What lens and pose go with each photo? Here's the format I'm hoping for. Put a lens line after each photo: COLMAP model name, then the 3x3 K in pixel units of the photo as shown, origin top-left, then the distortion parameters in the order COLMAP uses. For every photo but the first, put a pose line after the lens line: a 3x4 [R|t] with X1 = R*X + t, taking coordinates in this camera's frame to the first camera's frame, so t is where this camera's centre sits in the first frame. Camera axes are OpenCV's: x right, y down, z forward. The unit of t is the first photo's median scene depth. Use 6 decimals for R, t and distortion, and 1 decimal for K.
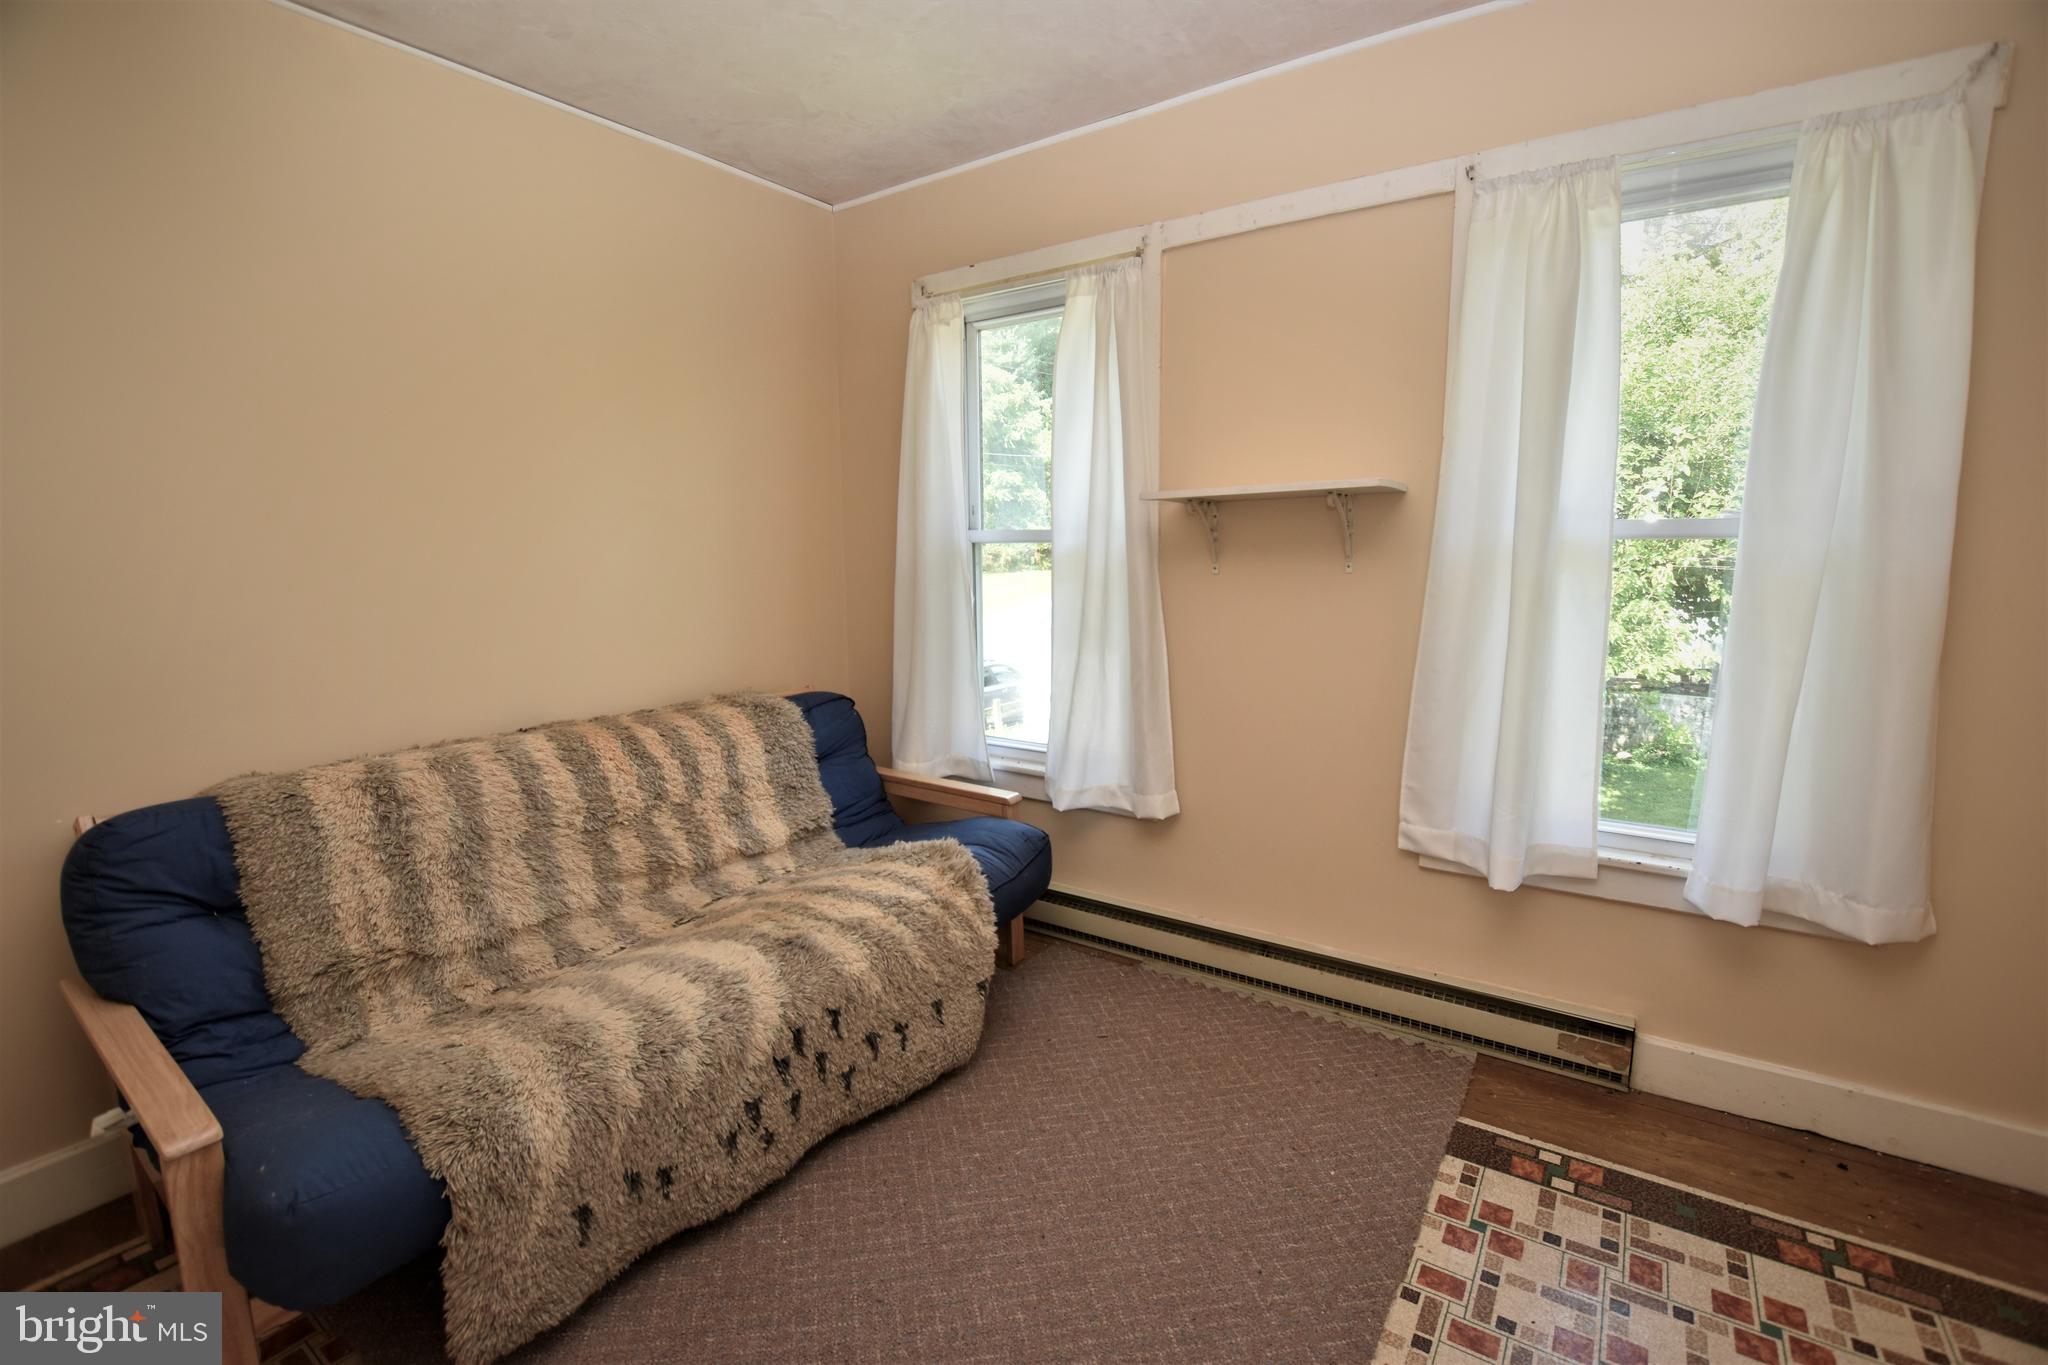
lens RADIAL K [[903.9, 0, 1031.9], [0, 903.9, 677.0], [0, 0, 1]] dist [-0.025235, 0.000034]
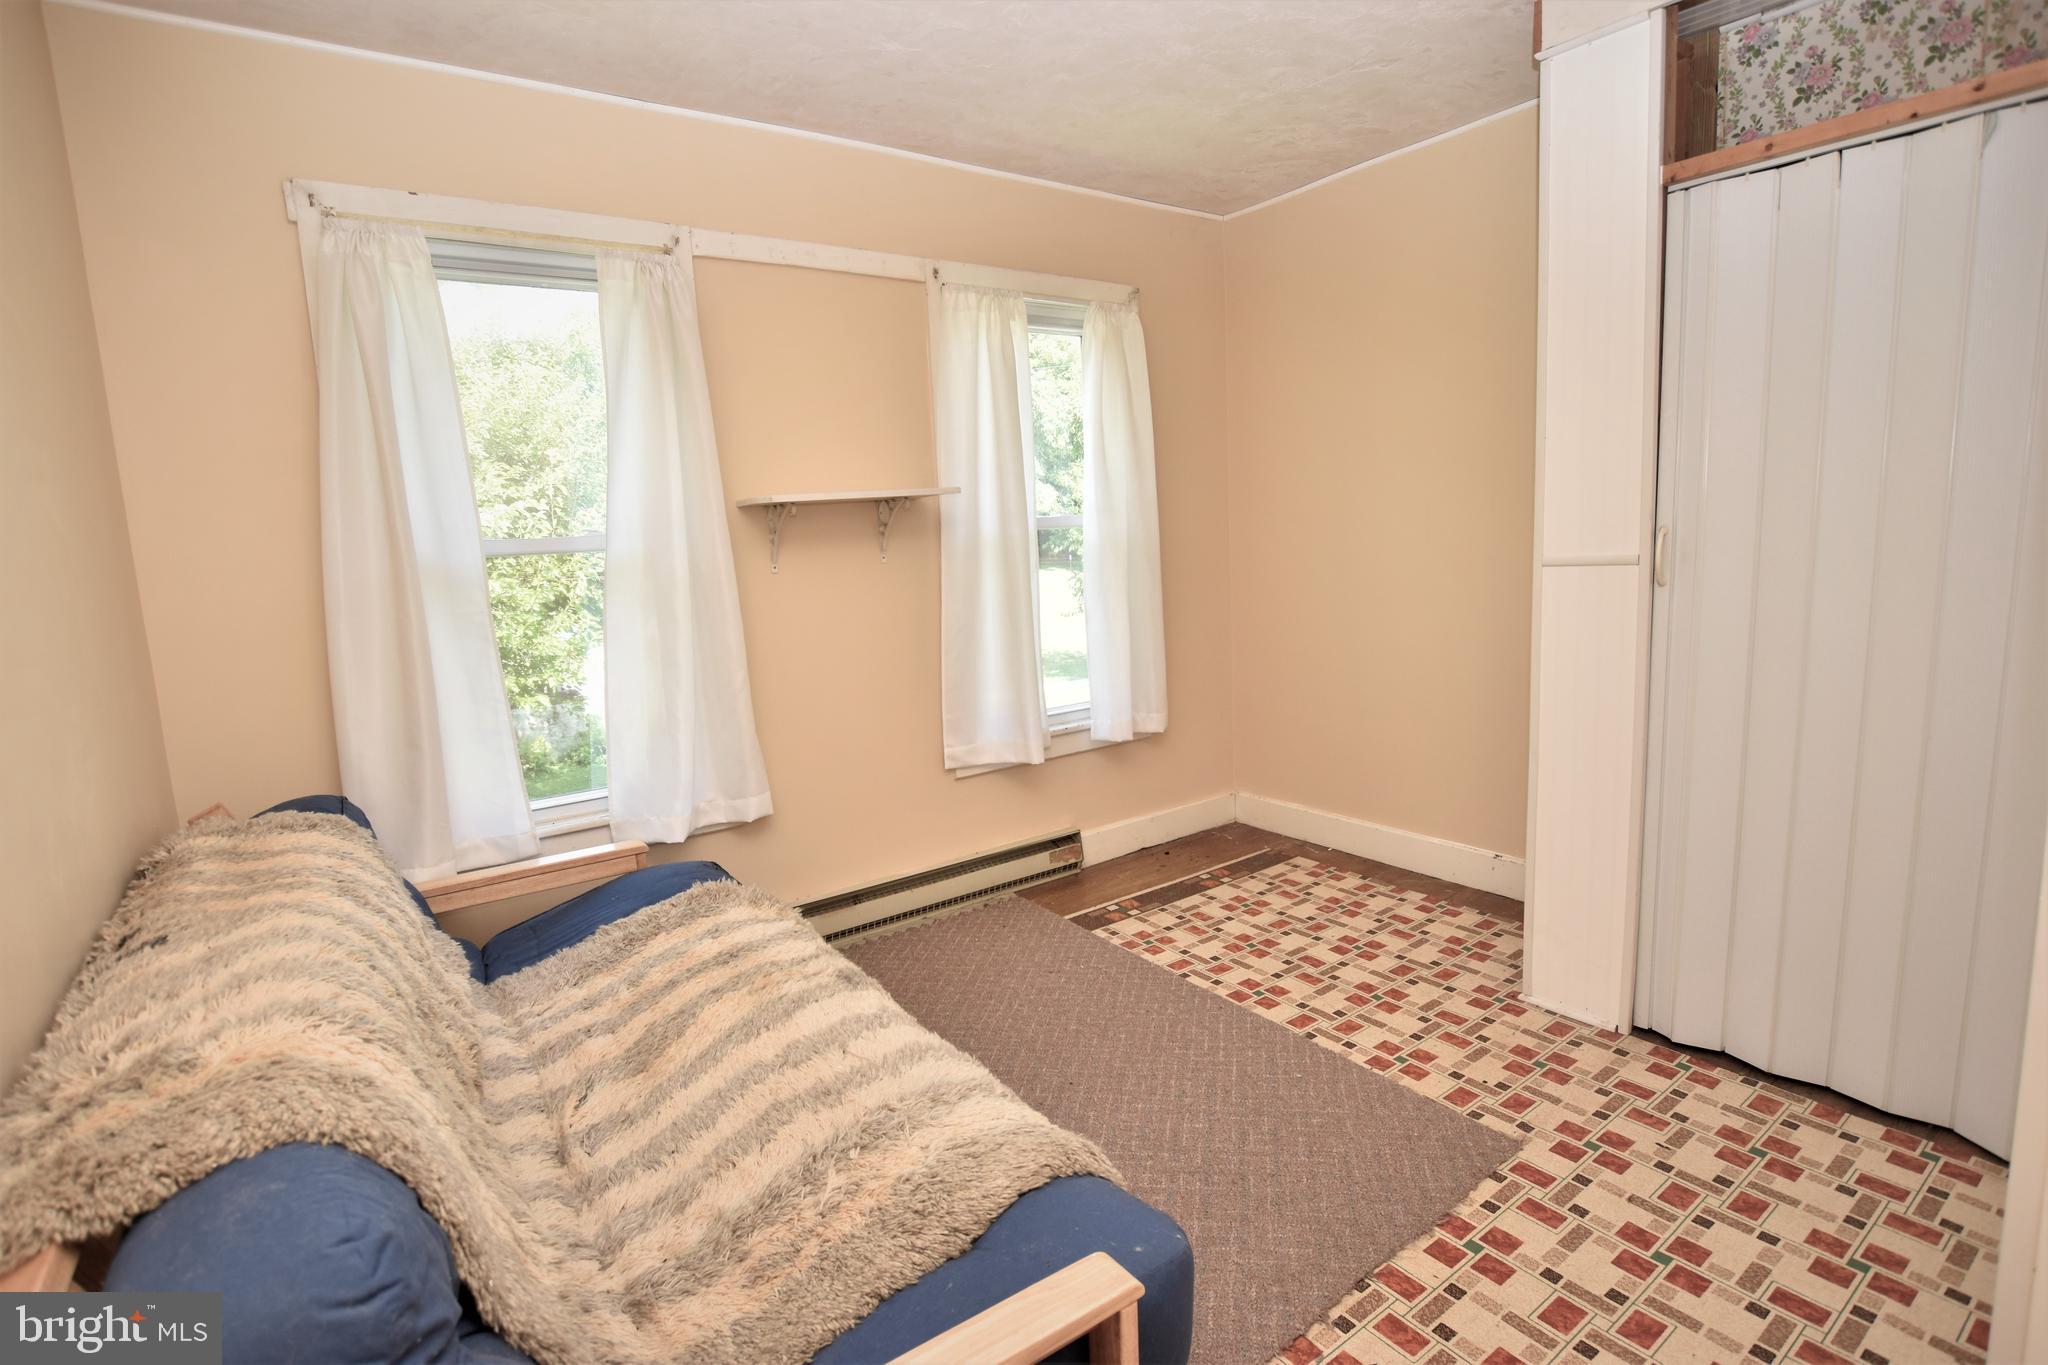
lens RADIAL K [[982.1, 0, 1026.4], [0, 982.1, 674.5], [0, 0, 1]] dist [-0.039174, 0.000775]
pose [[0.341972, -0.136427, 0.929754, -0.999145], [0.181963, 0.980293, 0.076915, -0.038571], [-0.921925, 0.142878, 0.360057, 0.412734]]
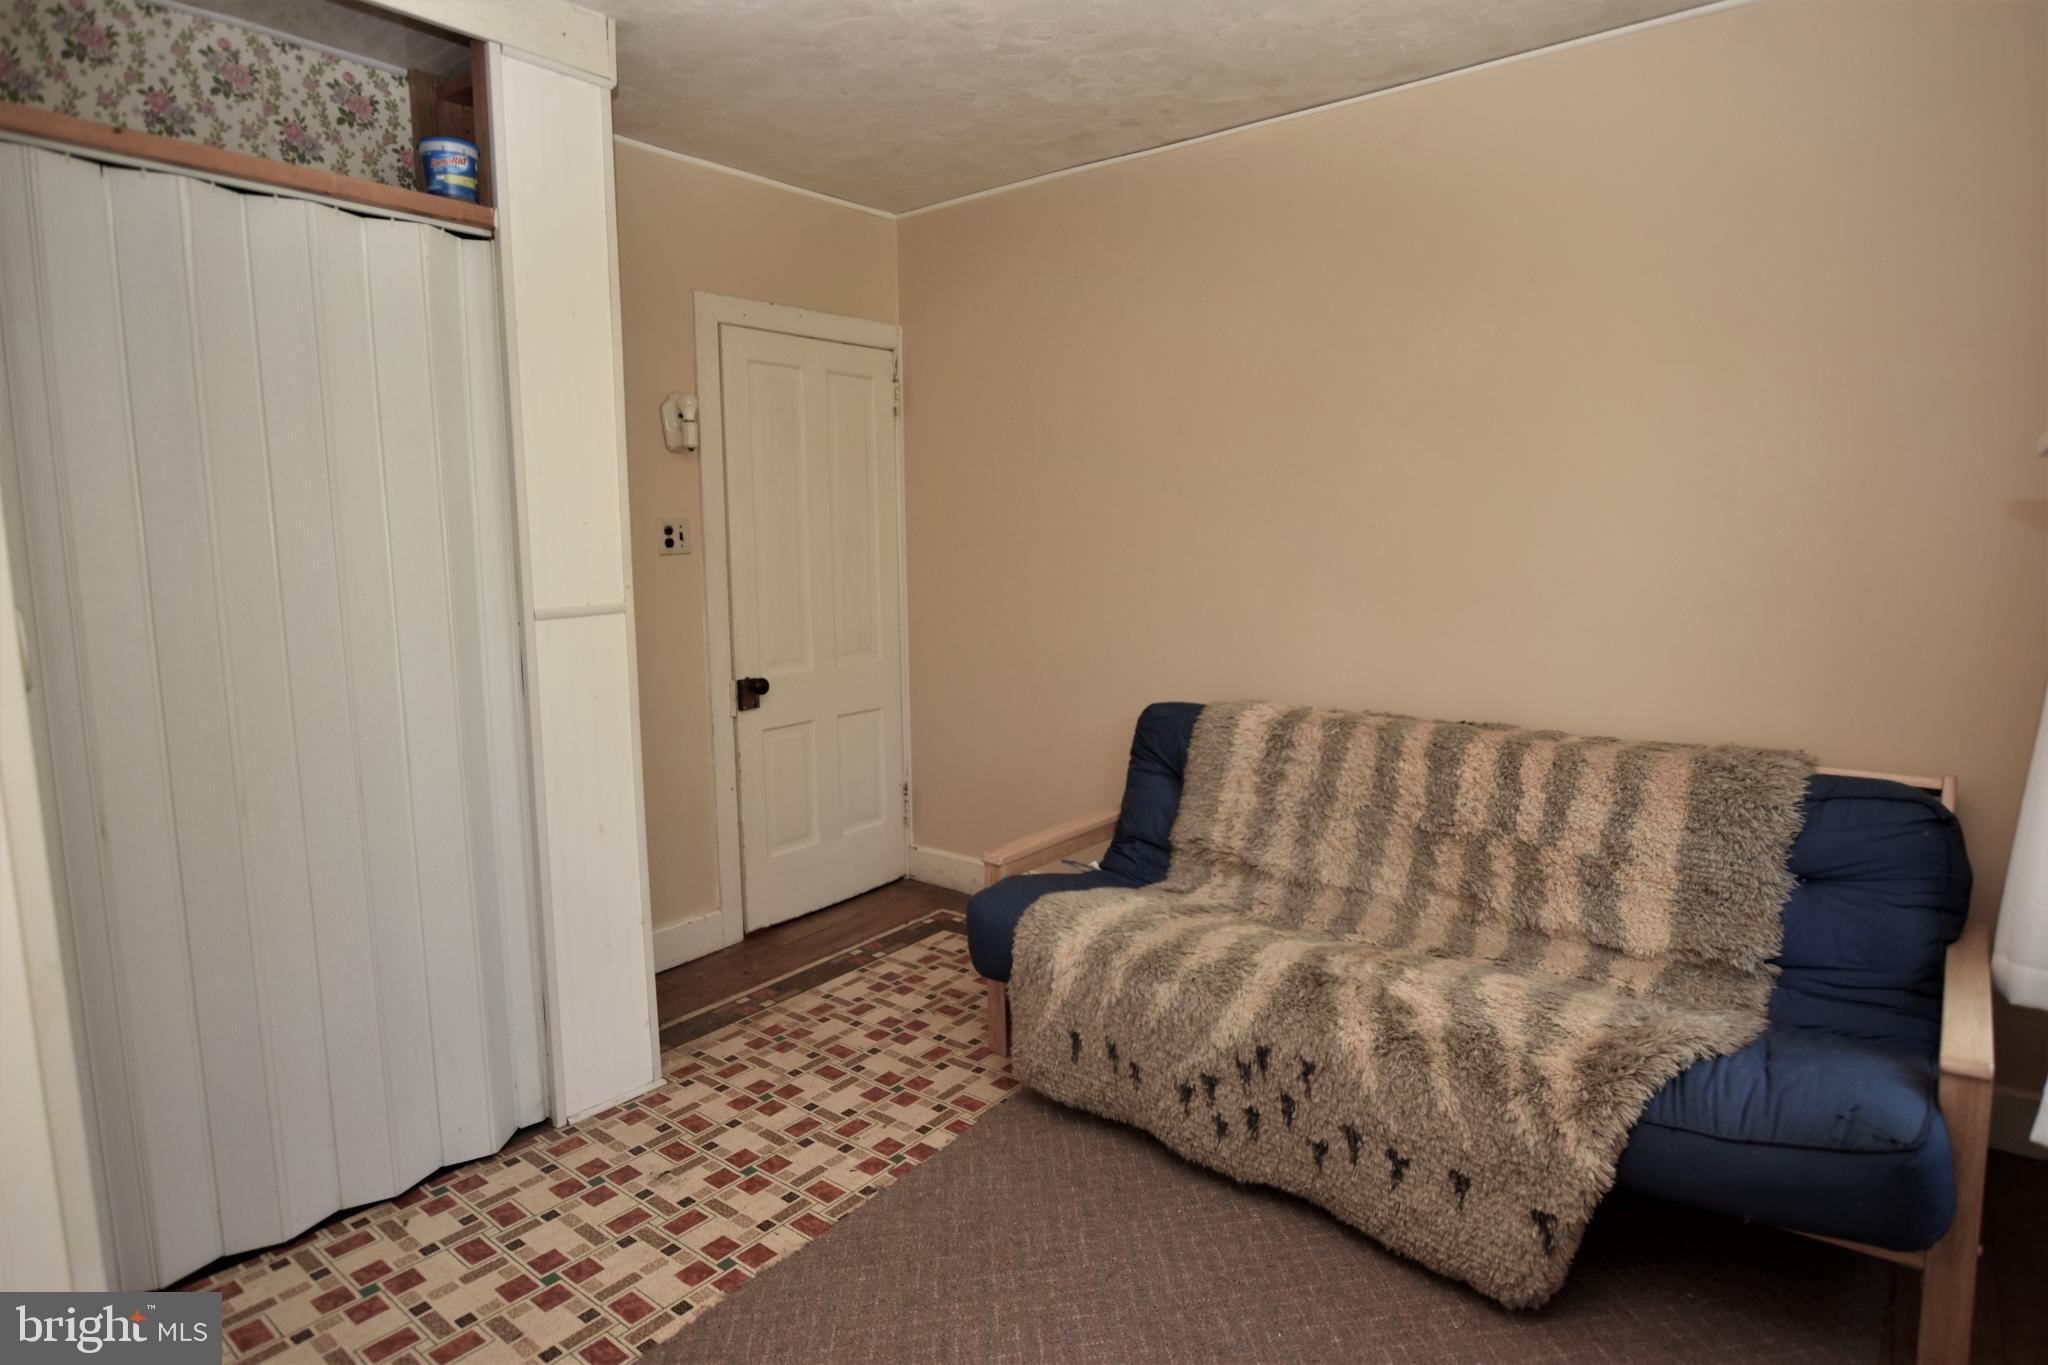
lens RADIAL K [[1128.2, 0, 1030.7], [0, 1128.2, 681.2], [0, 0, 1]] dist [-0.004173, 0.000794]
pose [[-0.065258, 0.142646, -0.987620, 0.796259], [-0.138595, 0.978841, 0.150535, -0.124168], [0.988197, 0.146702, -0.044108, 0.670964]]
